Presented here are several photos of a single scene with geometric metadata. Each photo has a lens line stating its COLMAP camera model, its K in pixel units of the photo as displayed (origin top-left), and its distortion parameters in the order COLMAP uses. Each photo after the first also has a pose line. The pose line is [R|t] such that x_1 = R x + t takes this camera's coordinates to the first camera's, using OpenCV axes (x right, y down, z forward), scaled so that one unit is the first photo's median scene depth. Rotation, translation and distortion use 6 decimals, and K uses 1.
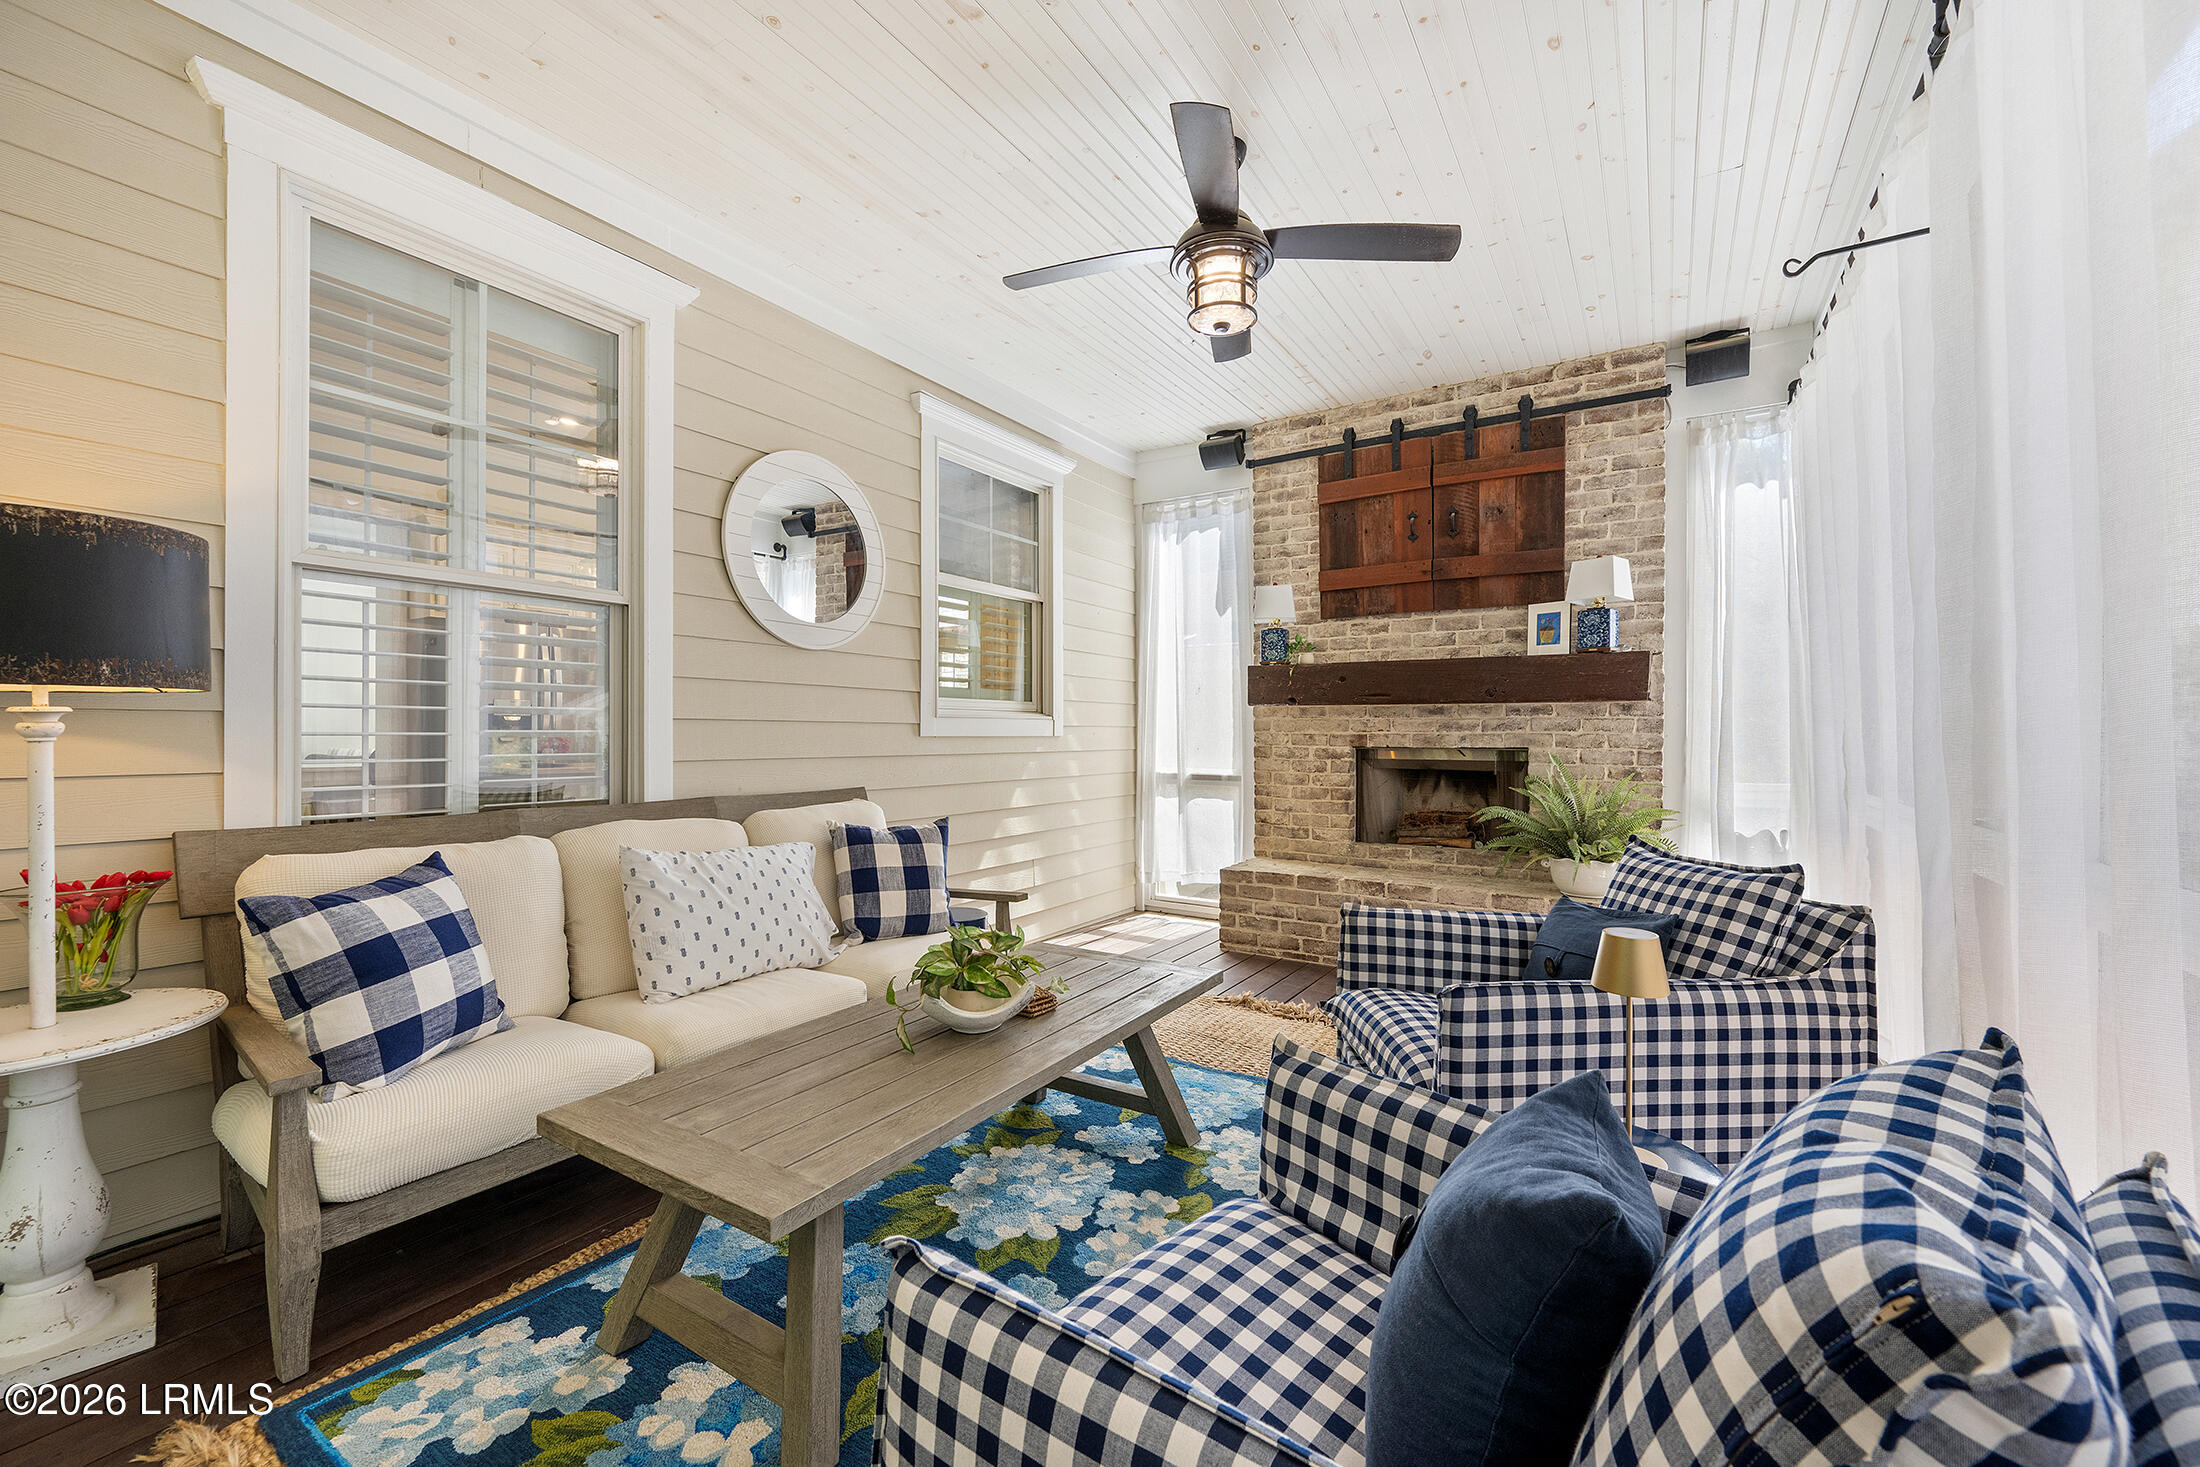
lens RADIAL K [[880.0, 0, 1092.2], [0, 880.0, 728.9], [0, 0, 1]] dist [0.001830, -0.000228]
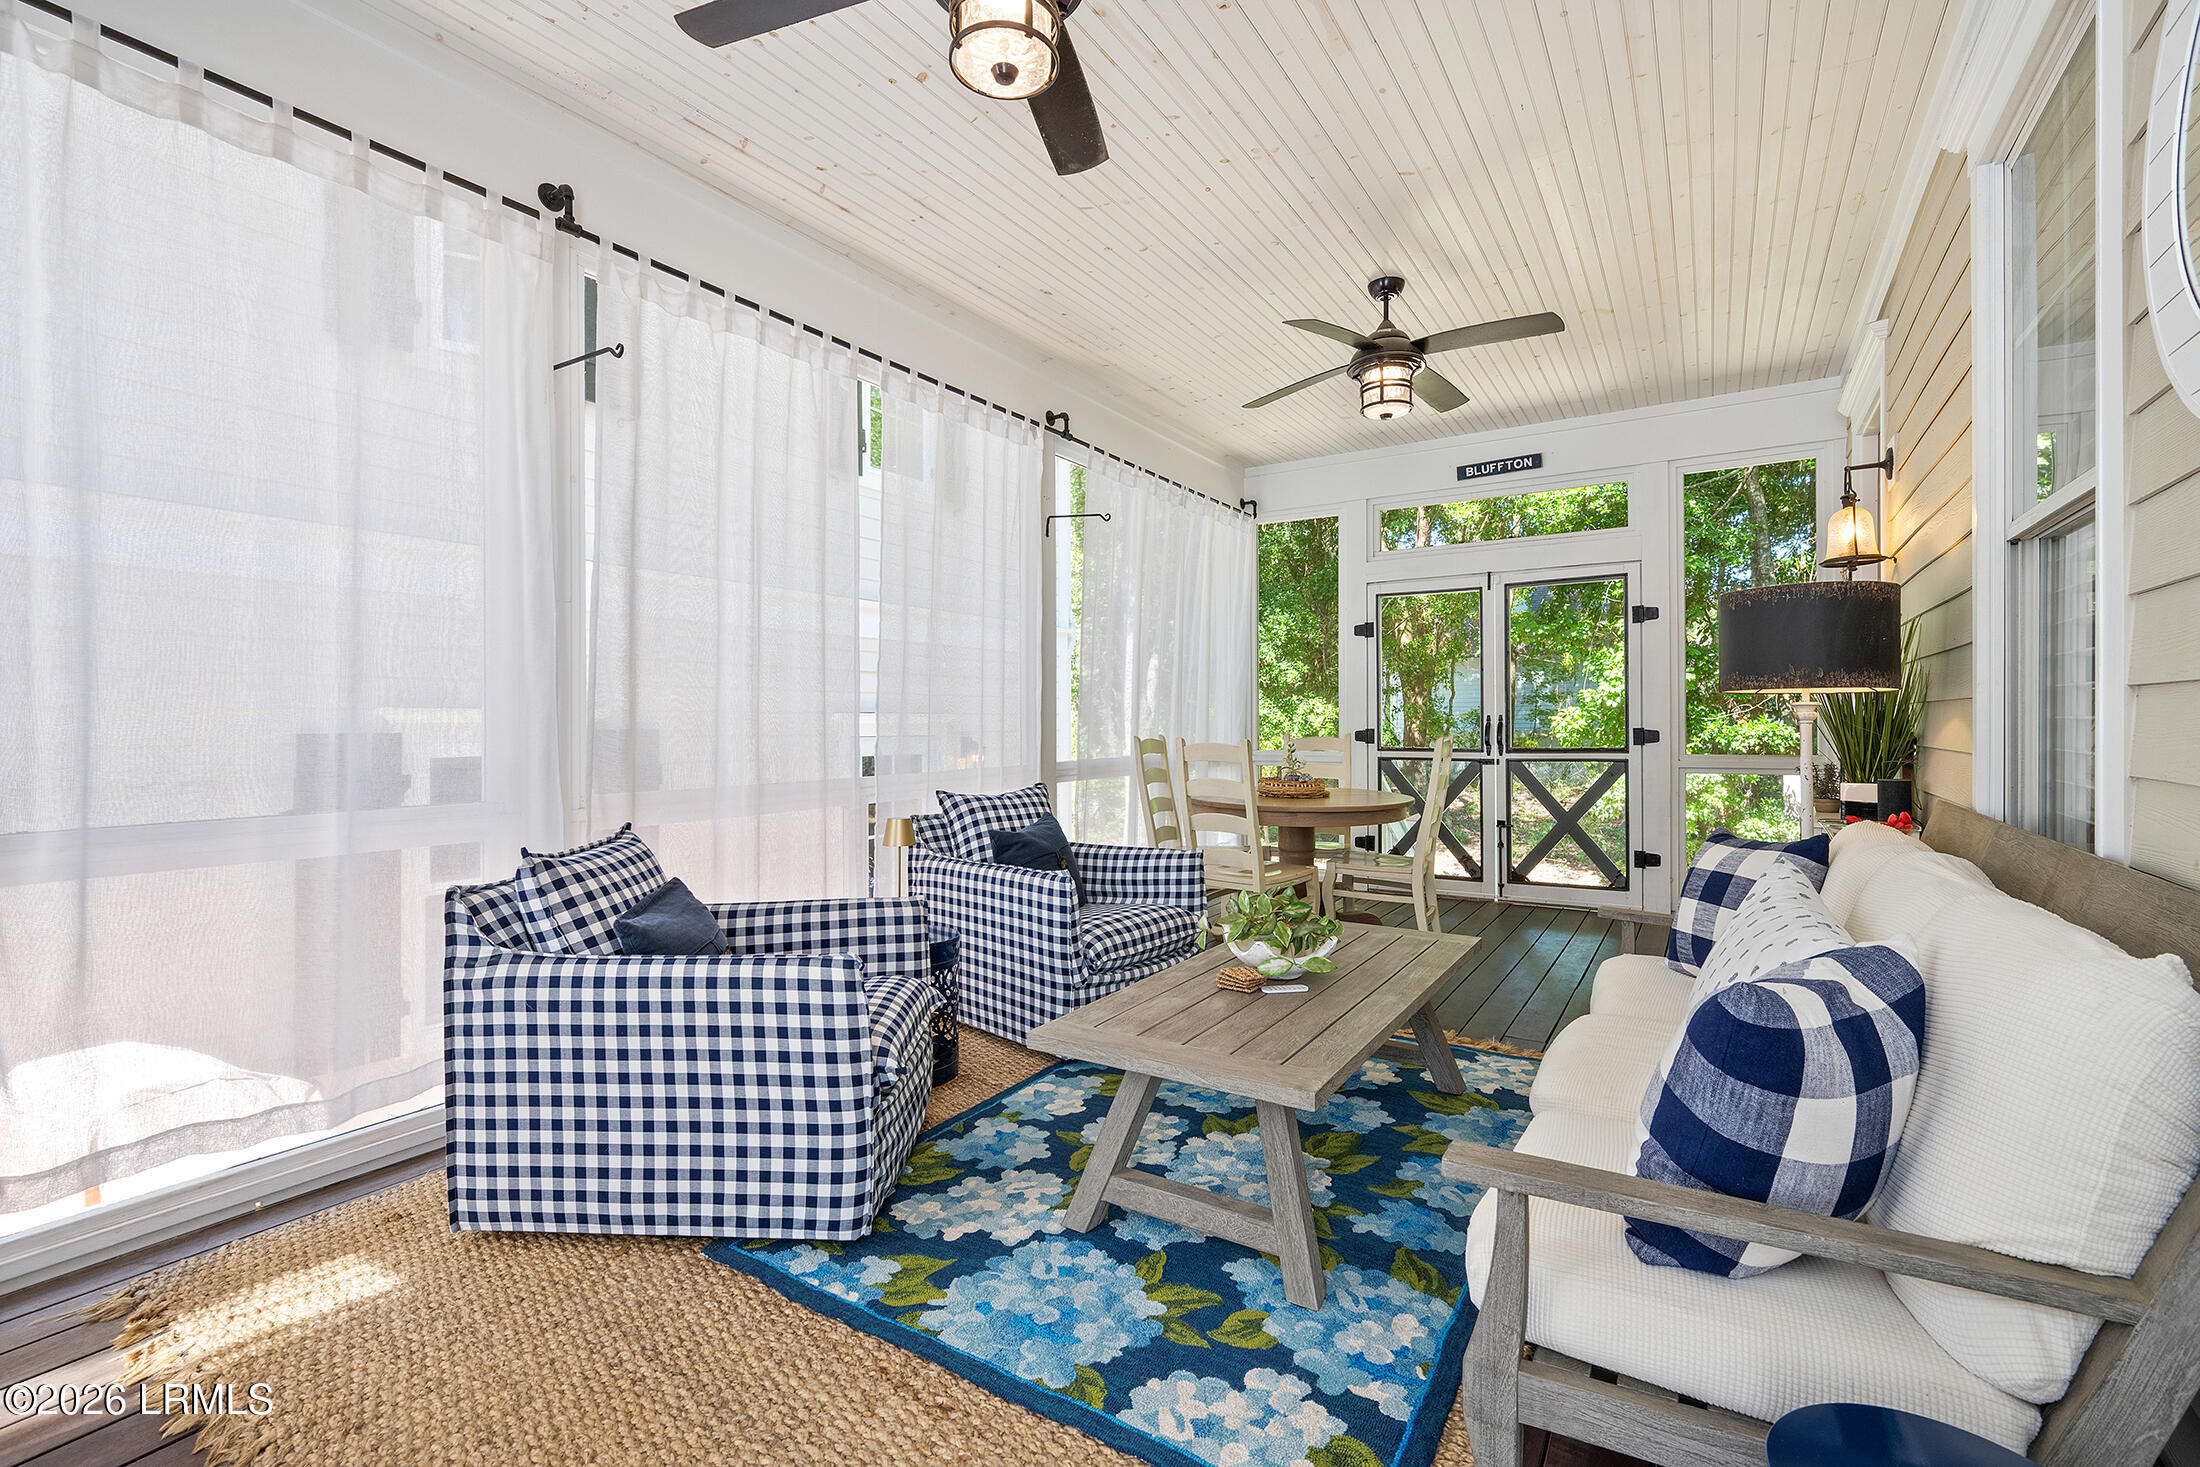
lens RADIAL K [[1018.1, 0, 1104.0], [0, 1018.1, 723.2], [0, 0, 1]] dist [0.002660, 0.000139]
pose [[-0.999848, 0.001748, -0.017373, 0.057756], [0.001838, 0.999985, -0.005160, 0.007351], [0.017364, -0.005191, -0.999836, 1.119256]]
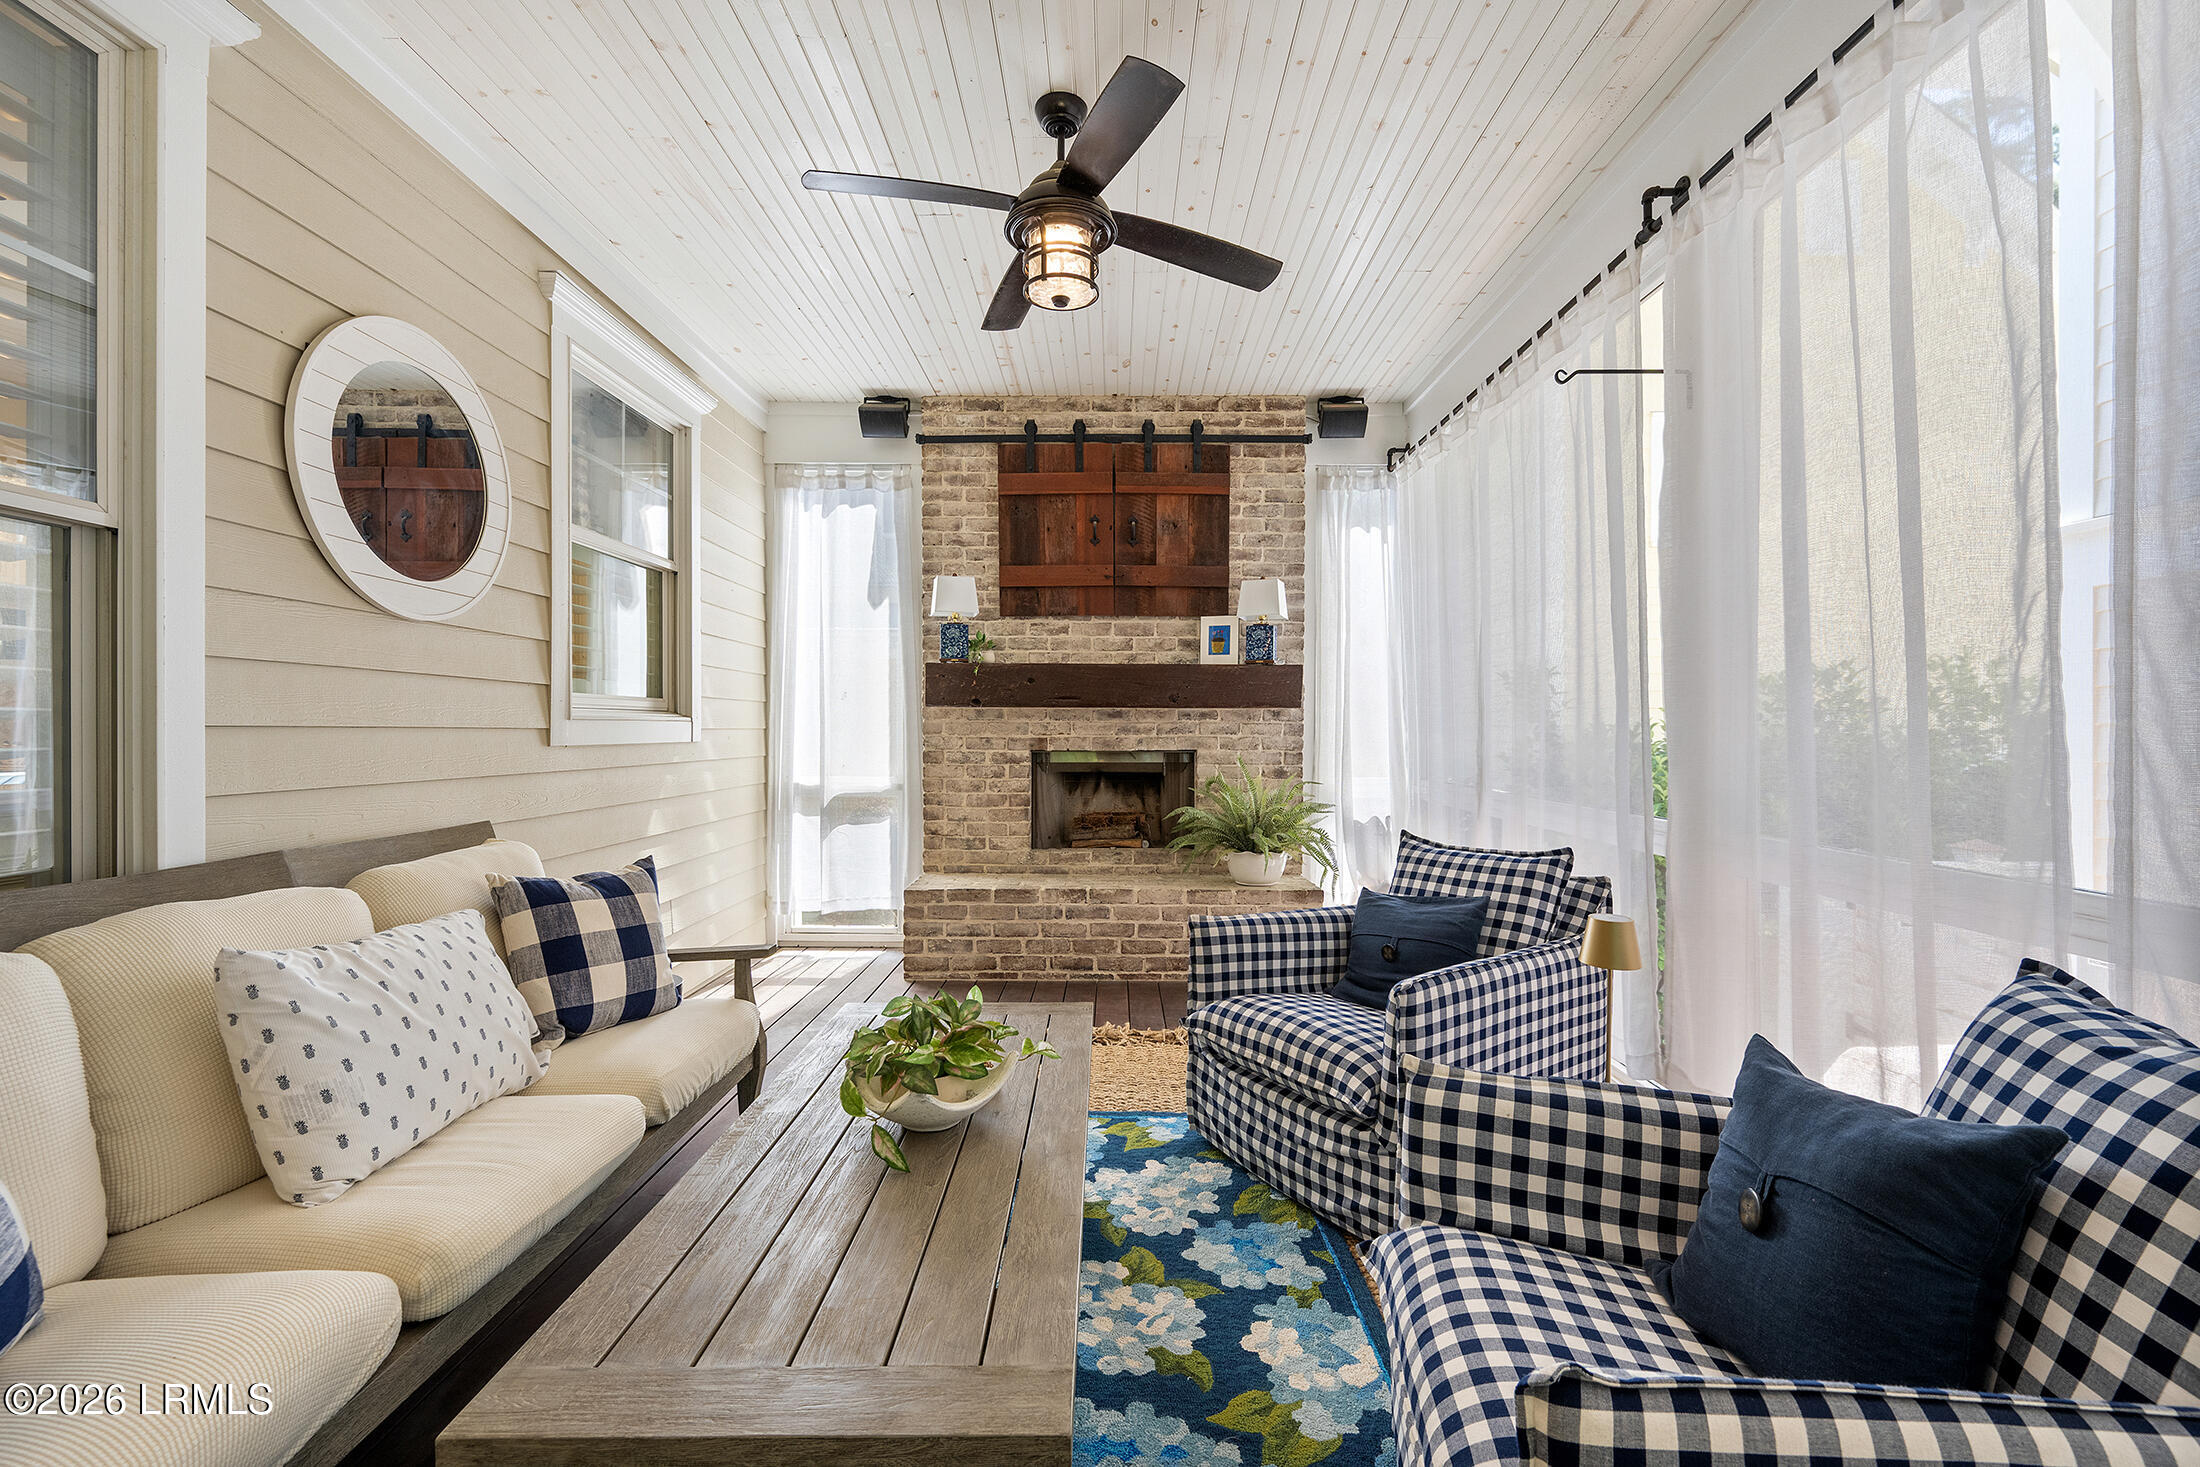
lens RADIAL K [[946.0, 0, 1112.8], [0, 946.0, 725.6], [0, 0, 1]] dist [0.000066, -0.000084]
pose [[0.844262, 0.000804, 0.535930, -0.218063], [-0.001848, 0.999997, 0.001410, -0.010329], [-0.535928, -0.002181, 0.844261, 0.090525]]
